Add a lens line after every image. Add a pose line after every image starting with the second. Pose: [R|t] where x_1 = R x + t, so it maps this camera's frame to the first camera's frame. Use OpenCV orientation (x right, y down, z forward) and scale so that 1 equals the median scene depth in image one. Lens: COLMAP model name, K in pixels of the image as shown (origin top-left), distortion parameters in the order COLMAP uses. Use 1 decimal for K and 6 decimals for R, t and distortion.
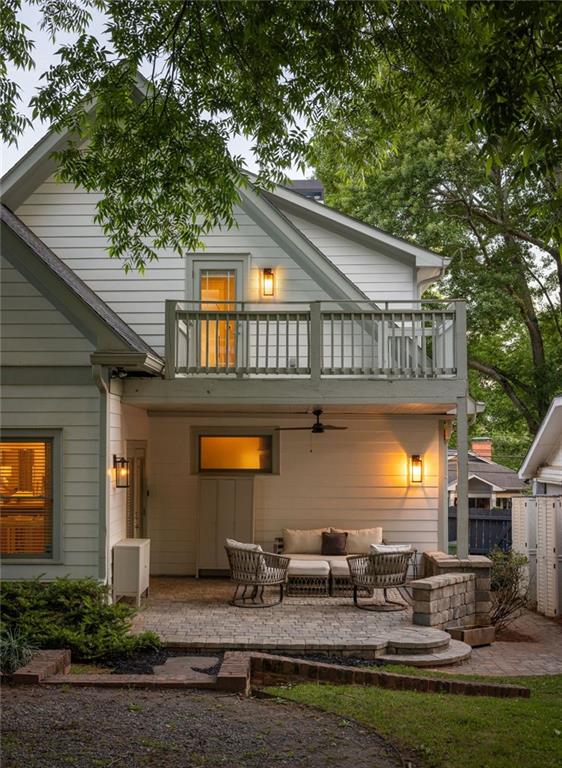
lens RADIAL K [[989.4, 0, 281.4], [0, 989.4, 428.7], [0, 0, 1]] dist [-0.008499, 0.021241]
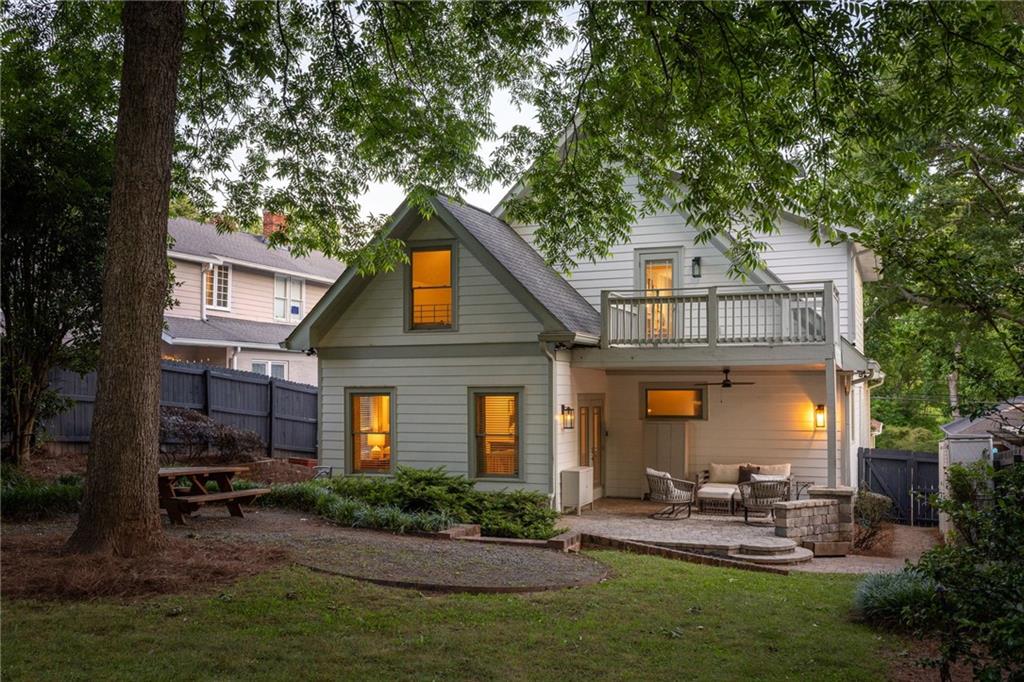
lens RADIAL K [[991.0, 0, 511.2], [0, 991.0, 359.2], [0, 0, 1]] dist [-0.012121, -0.002049]
pose [[0.932106, -0.015908, -0.361837, 0.260371], [0.010211, 0.999792, -0.017651, -0.013482], [0.362042, 0.012758, 0.932074, -0.312049]]
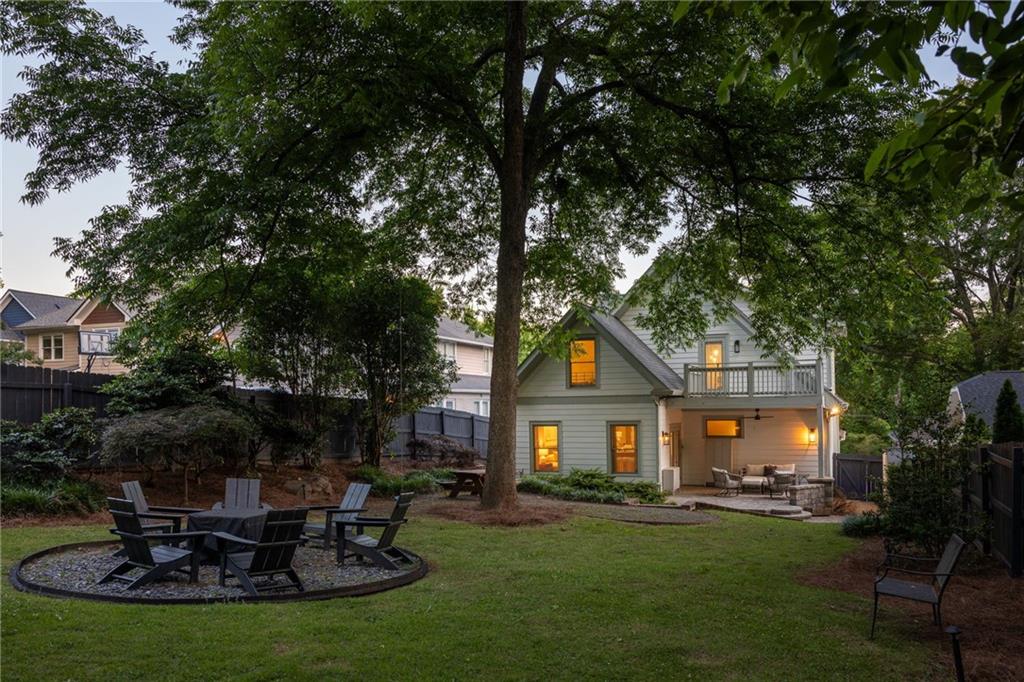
lens RADIAL K [[812.8, 0, 541.4], [0, 812.8, 393.6], [0, 0, 1]] dist [-0.008519, -0.003778]
pose [[0.932942, -0.018488, -0.359551, 0.255577], [0.020469, 0.999789, 0.001704, -0.071060], [0.359443, -0.008950, 0.933124, -0.898793]]
